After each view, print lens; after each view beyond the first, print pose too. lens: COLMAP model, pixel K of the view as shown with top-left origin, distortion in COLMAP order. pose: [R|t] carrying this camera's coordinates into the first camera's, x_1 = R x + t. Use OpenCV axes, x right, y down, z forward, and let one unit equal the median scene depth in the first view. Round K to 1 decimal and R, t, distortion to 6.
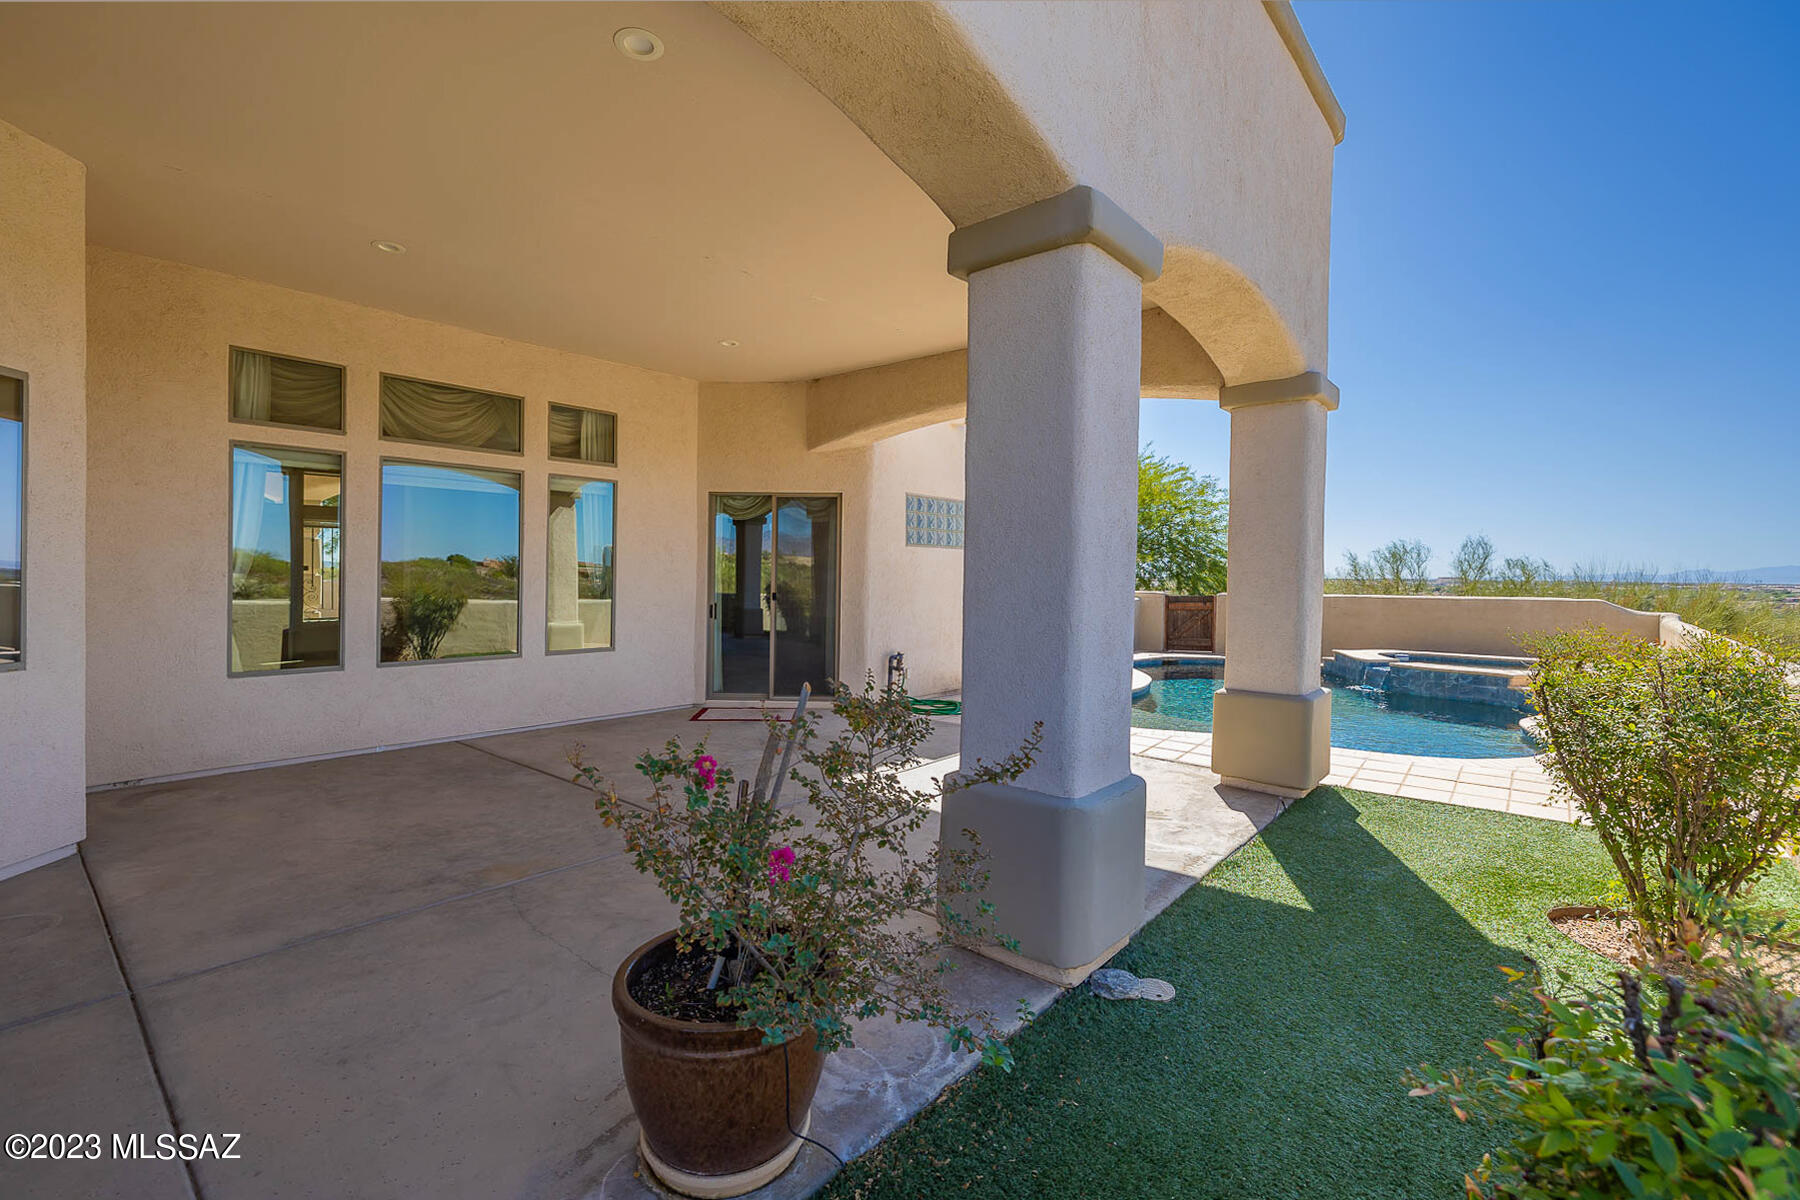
lens RADIAL K [[808.2, 0, 901.8], [0, 808.2, 595.0], [0, 0, 1]] dist [0.004933, -0.000746]
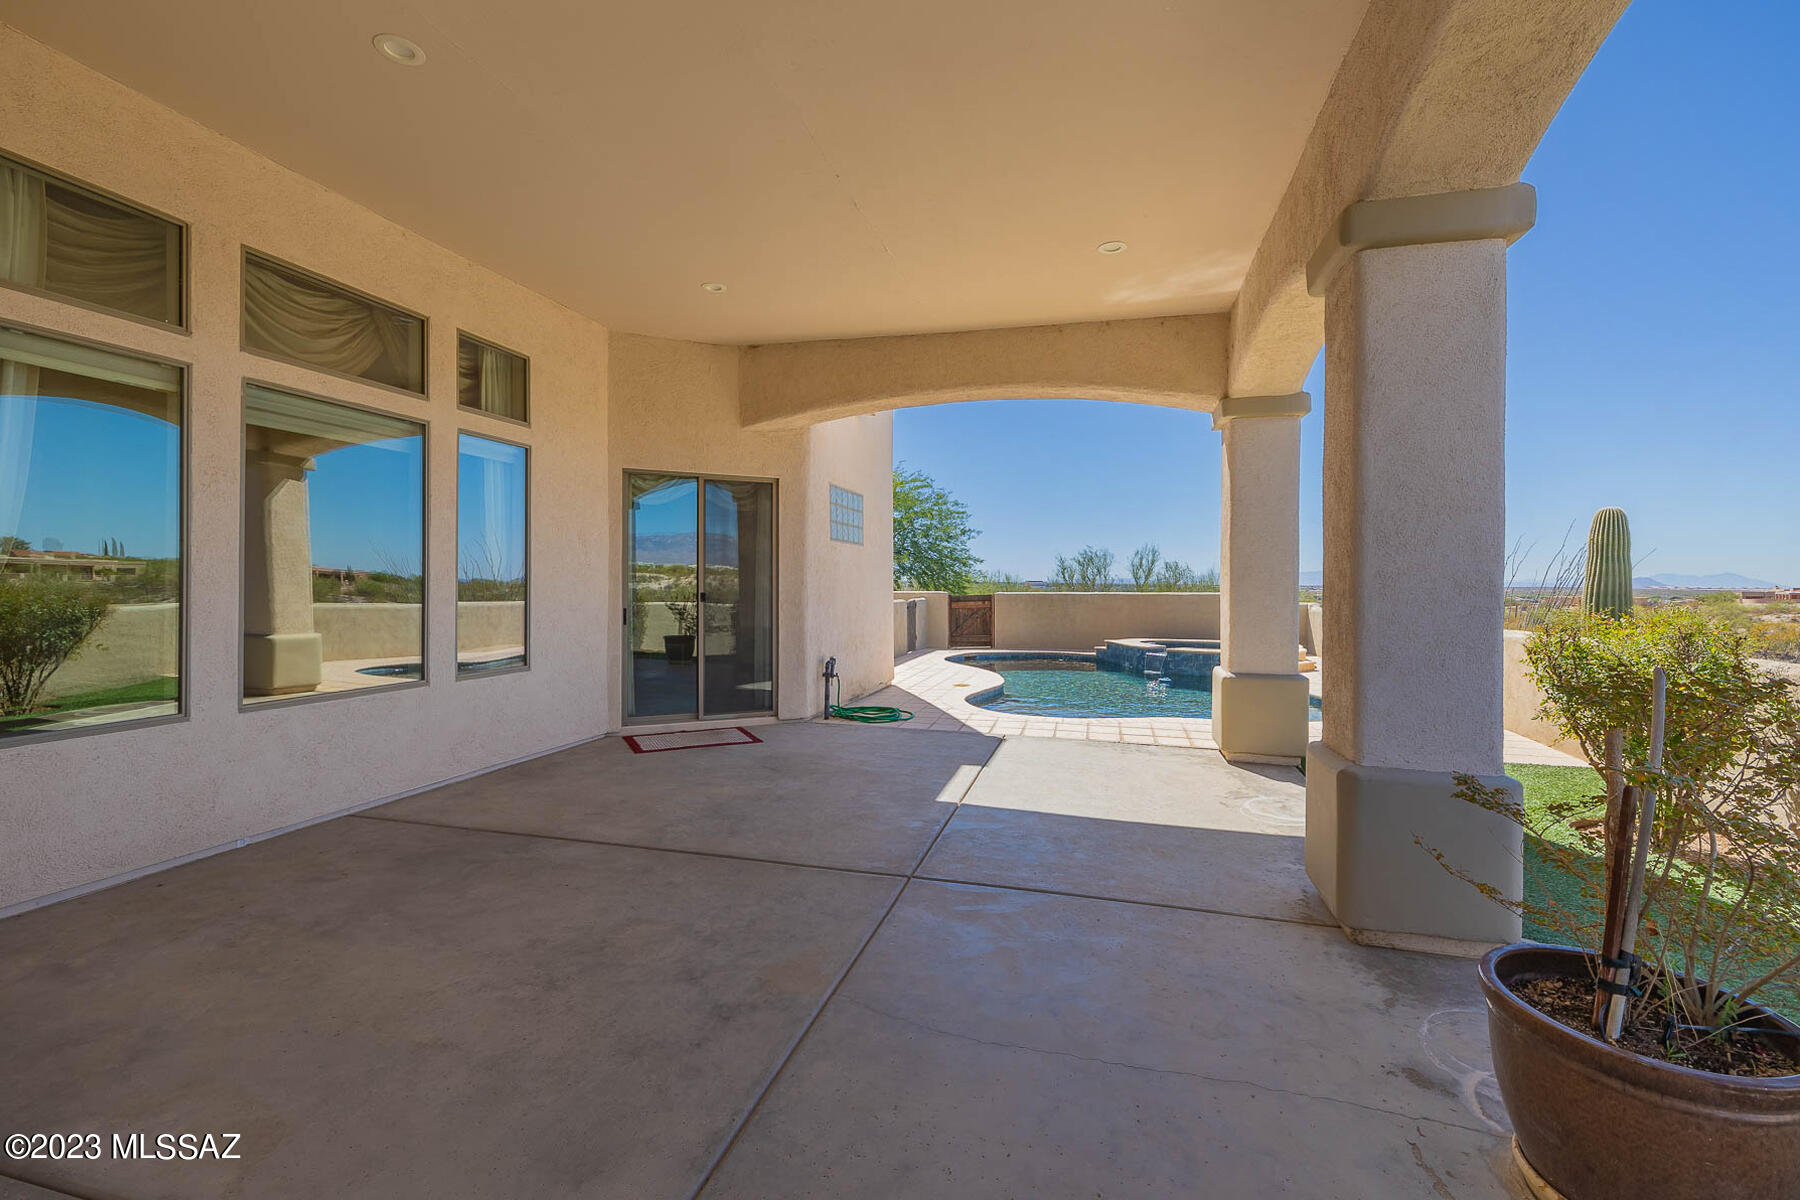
lens RADIAL K [[808.2, 0, 898.6], [0, 808.2, 590.9], [0, 0, 1]] dist [0.004933, -0.000746]
pose [[0.894629, -0.006418, 0.446764, -0.356348], [0.010599, 0.999920, -0.006860, 0.003523], [-0.446684, 0.010872, 0.894626, 0.157810]]
